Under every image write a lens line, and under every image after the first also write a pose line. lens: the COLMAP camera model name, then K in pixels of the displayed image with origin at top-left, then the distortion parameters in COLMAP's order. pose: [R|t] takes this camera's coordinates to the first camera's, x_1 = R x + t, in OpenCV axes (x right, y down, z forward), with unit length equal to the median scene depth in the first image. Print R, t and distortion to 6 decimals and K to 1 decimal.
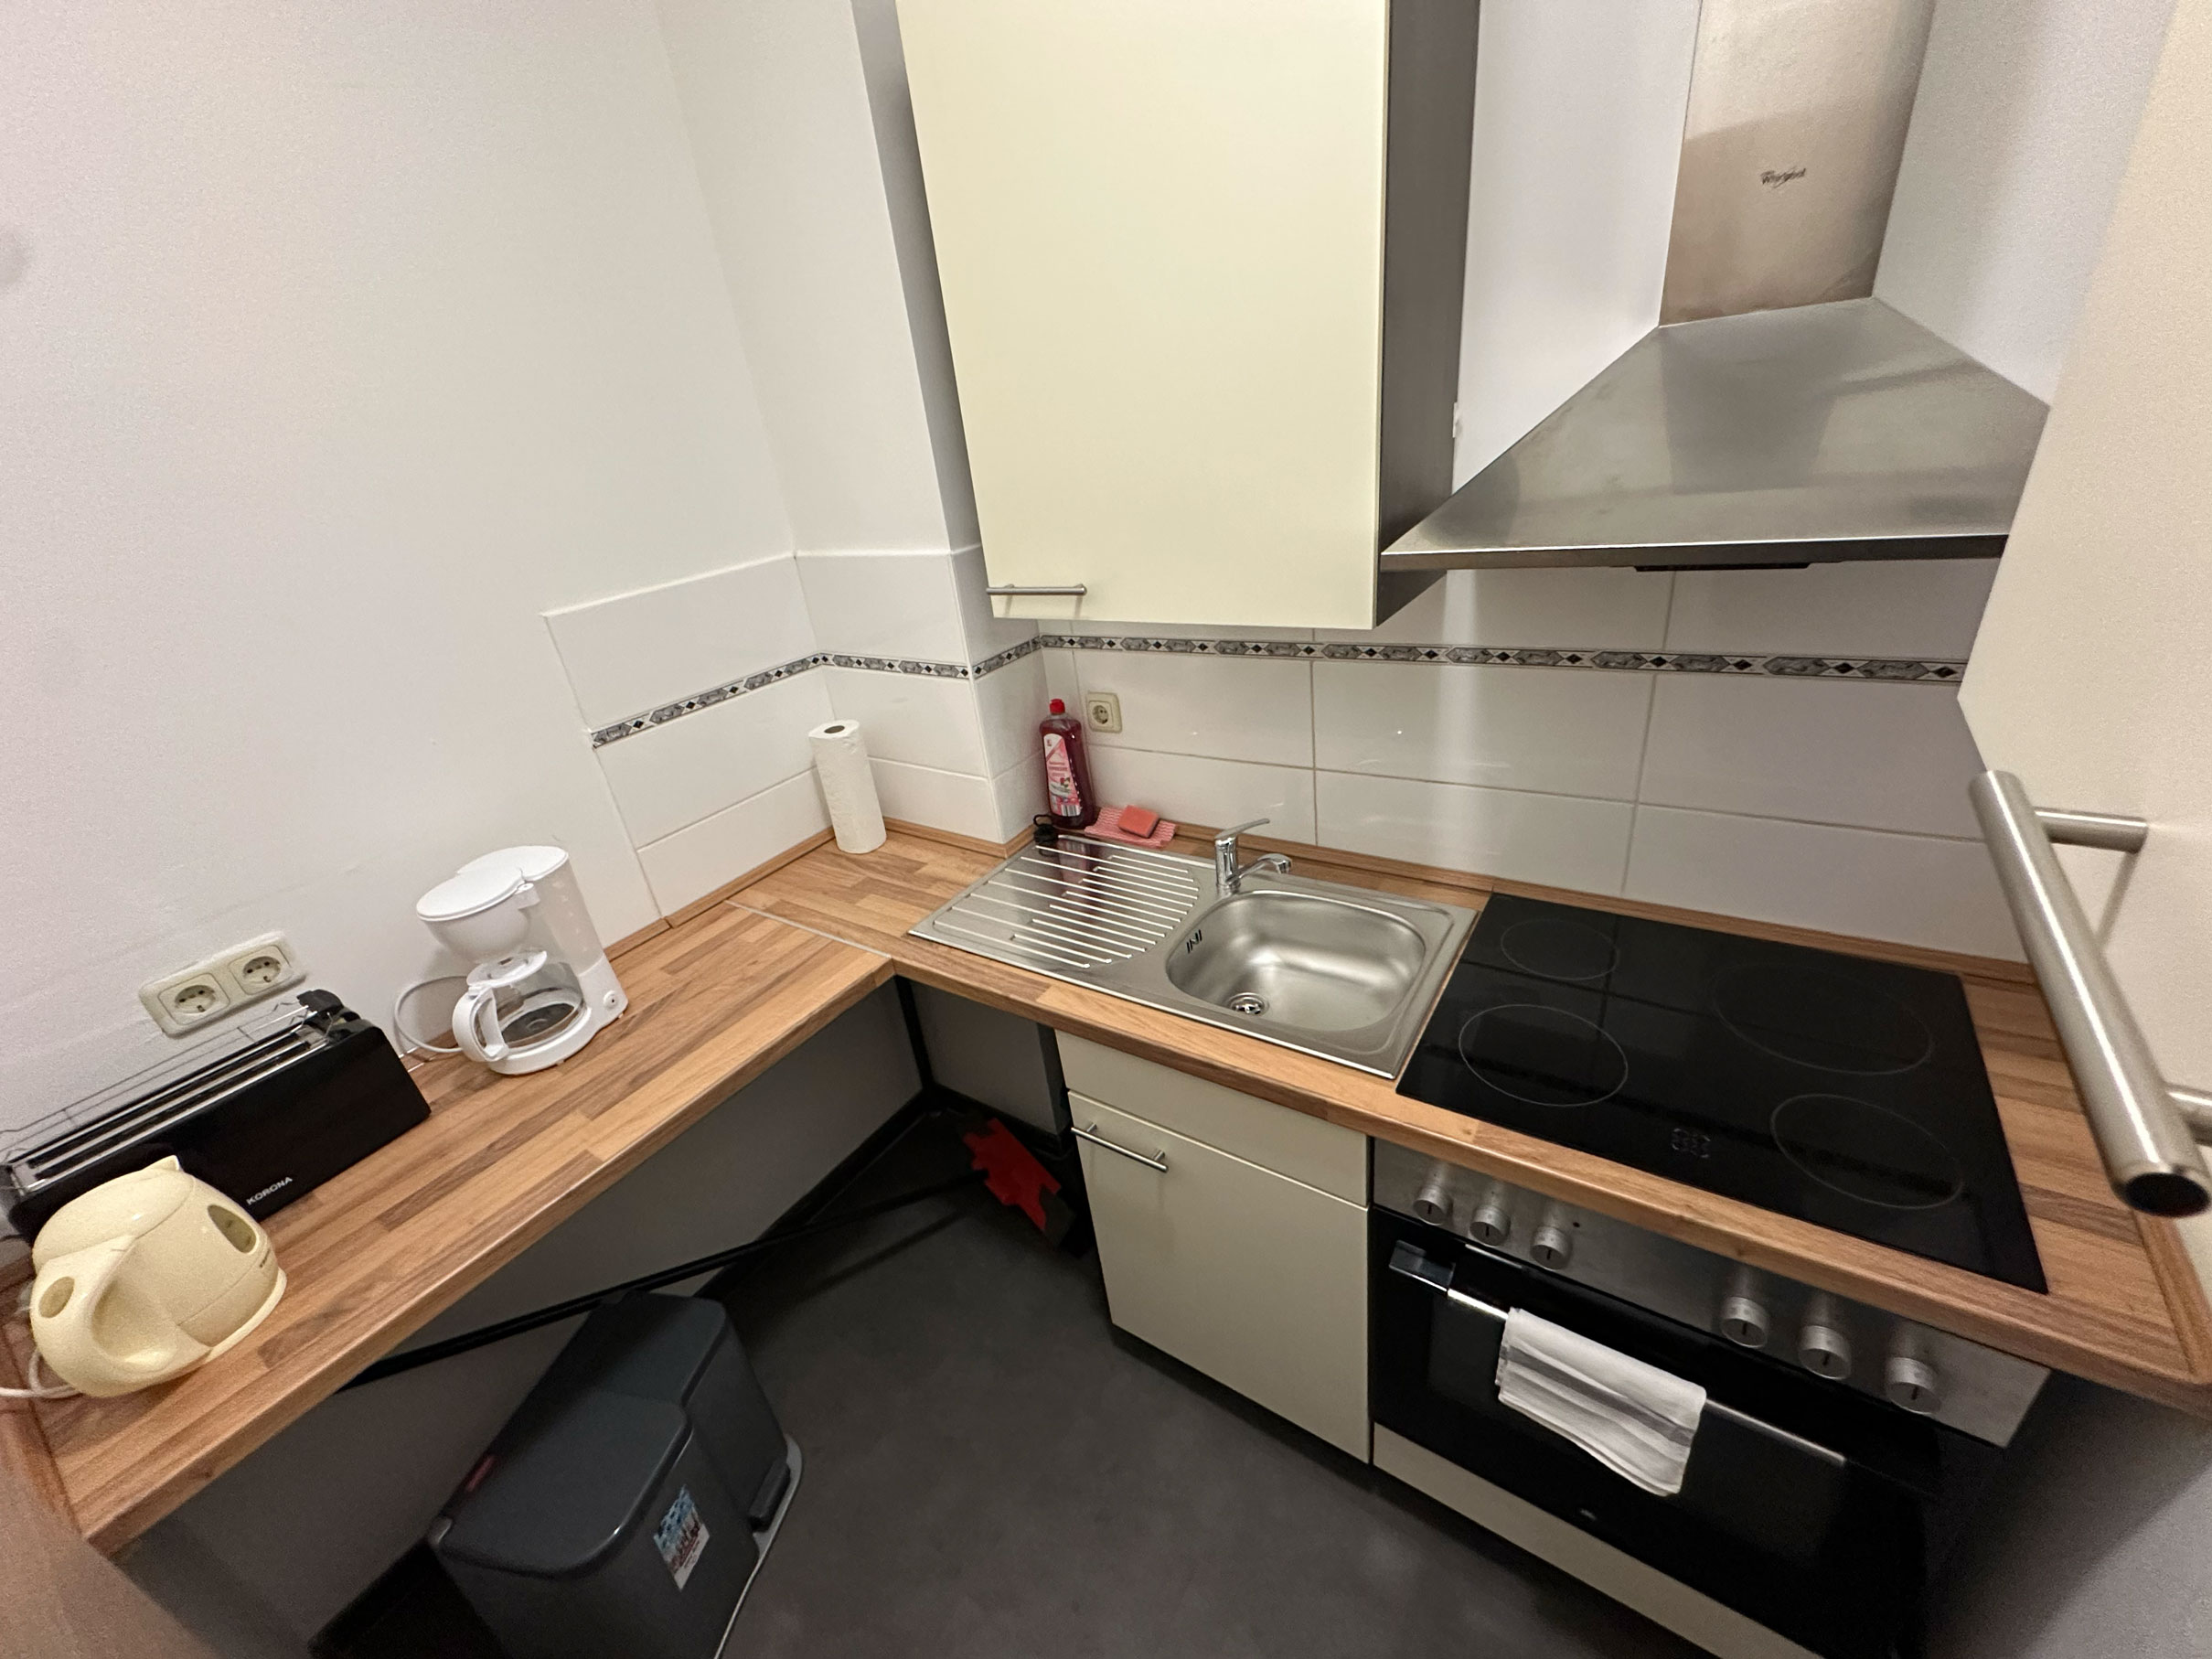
lens RADIAL K [[885.7, 0, 1106.0], [0, 885.7, 829.5], [0, 0, 1]] dist [-0.001431, 0.000553]
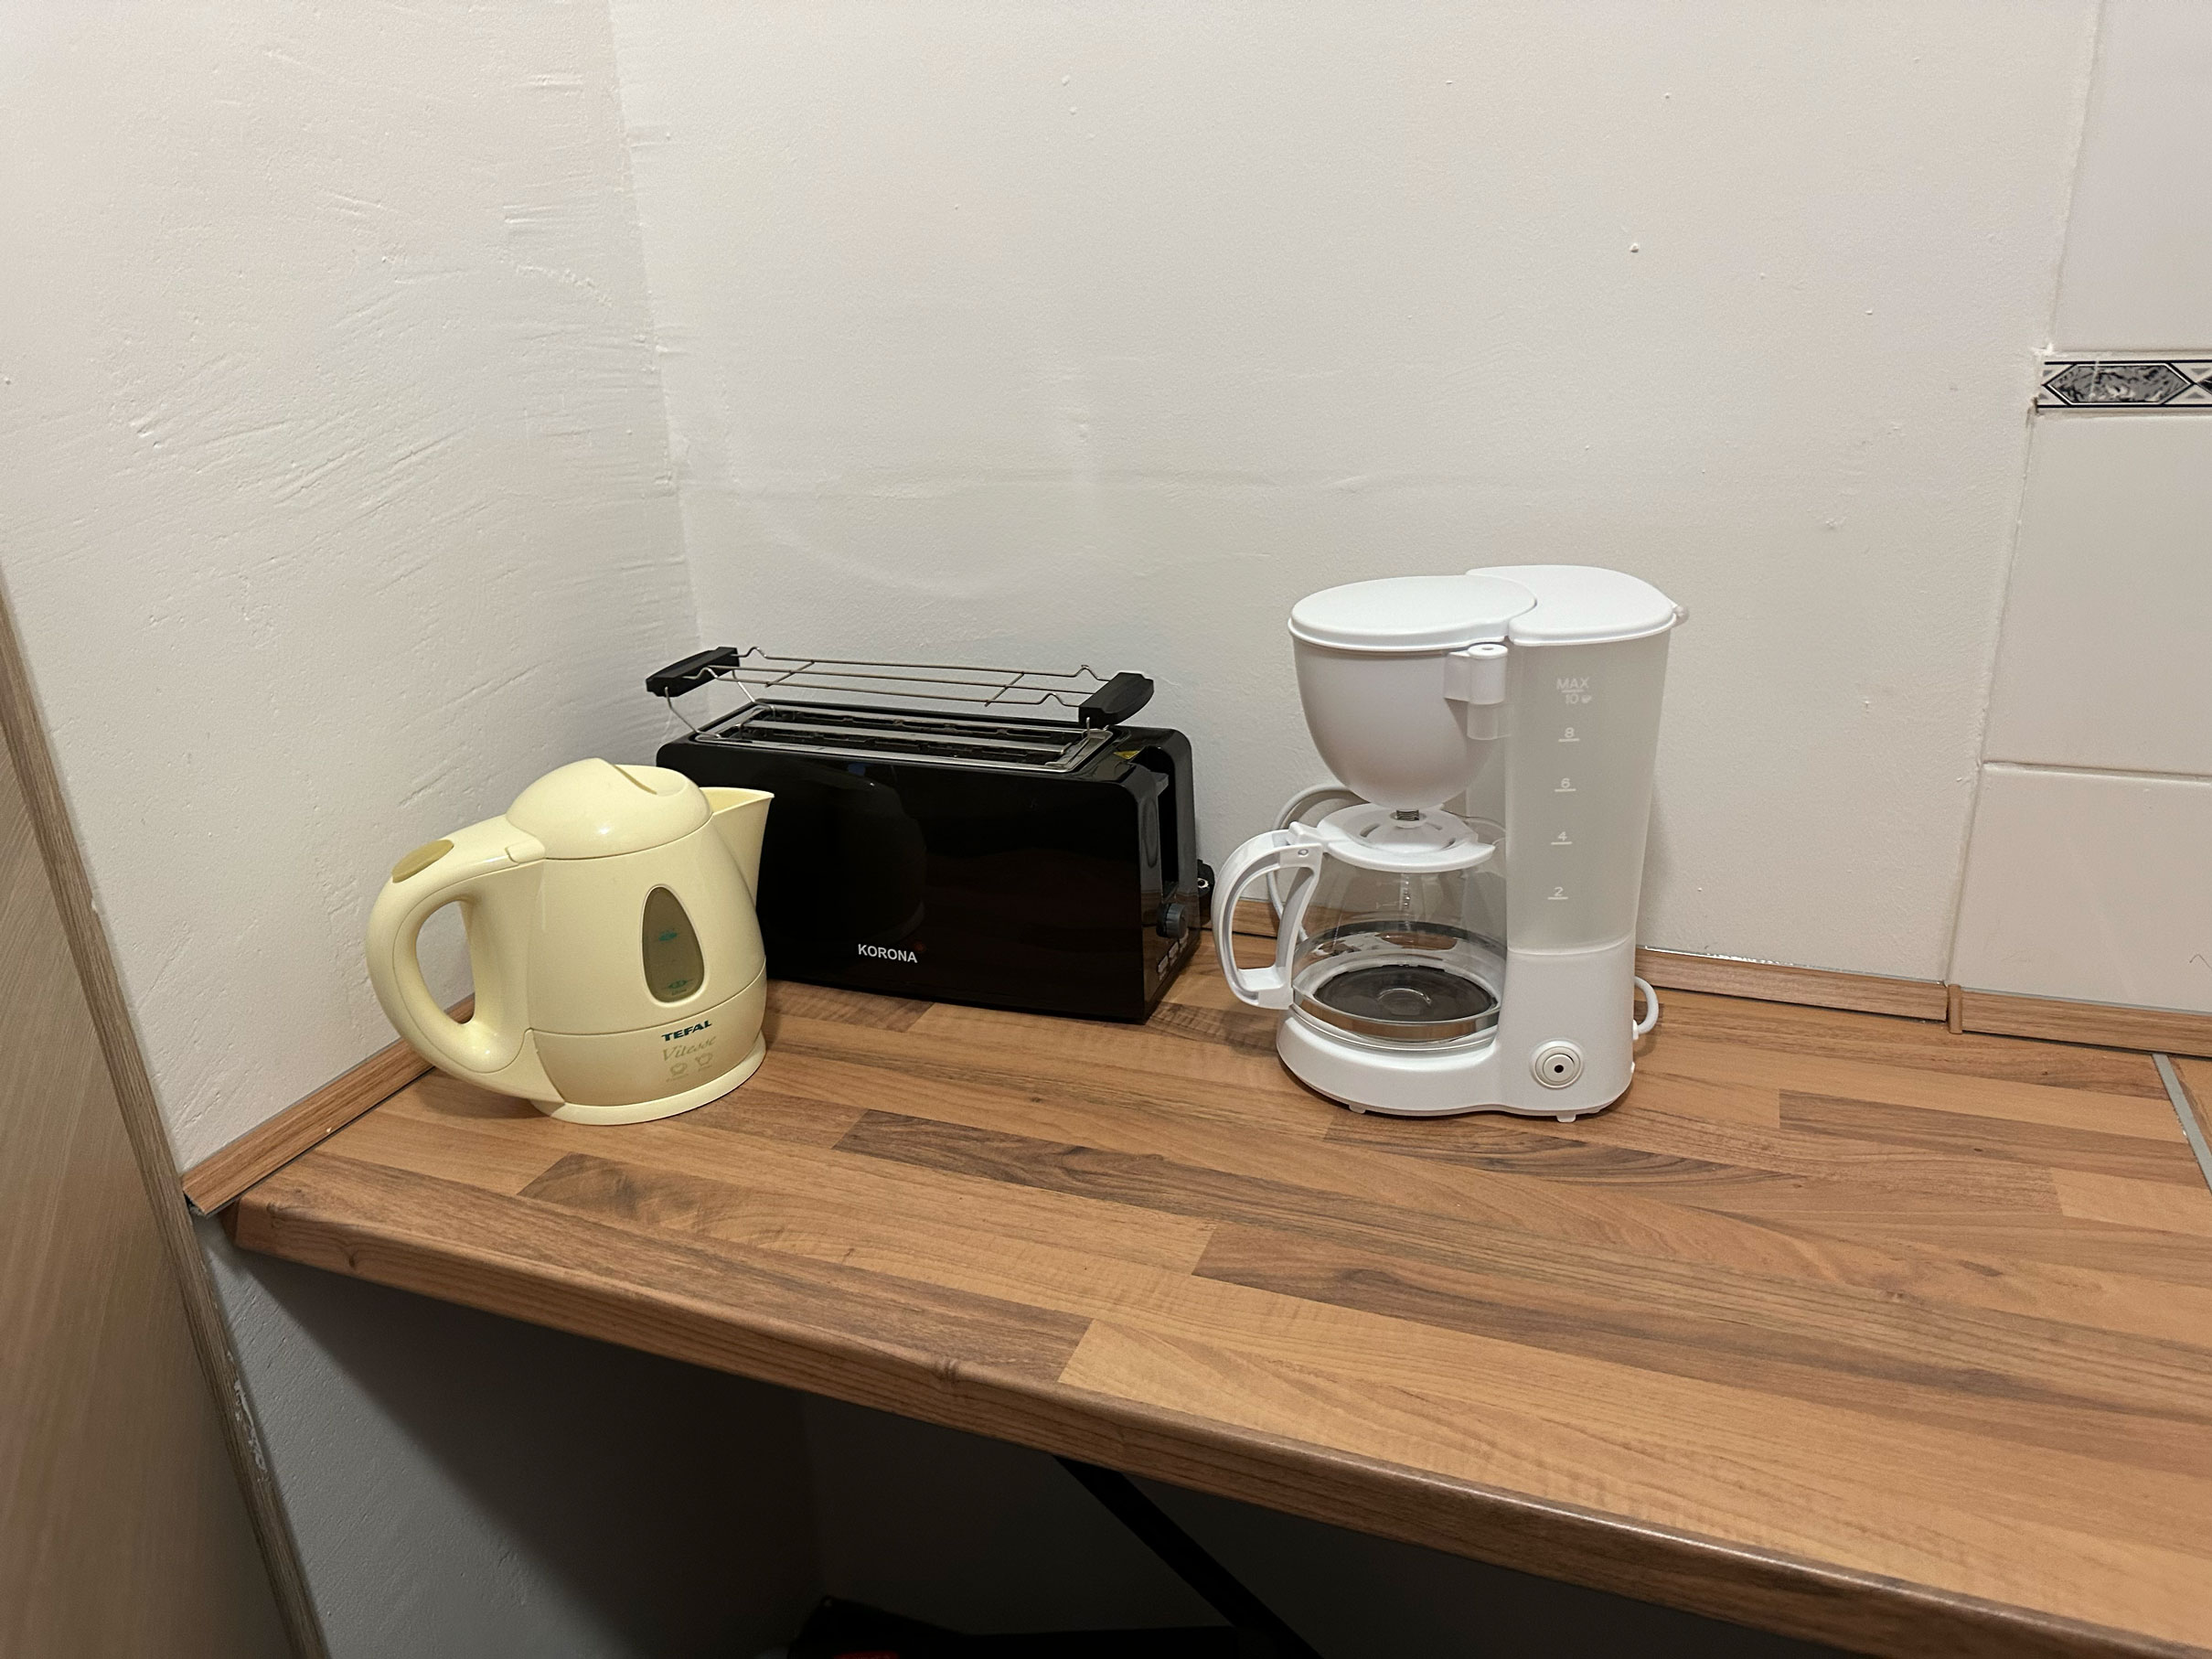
lens RADIAL K [[1602.0, 0, 1106.0], [0, 1602.0, 829.5], [0, 0, 1]] dist [0.032443, -0.002911]
pose [[0.218039, 0.439276, -0.871491, -0.094580], [-0.412451, 0.850786, 0.325648, -0.019311], [0.884501, 0.288443, 0.366684, 0.630542]]
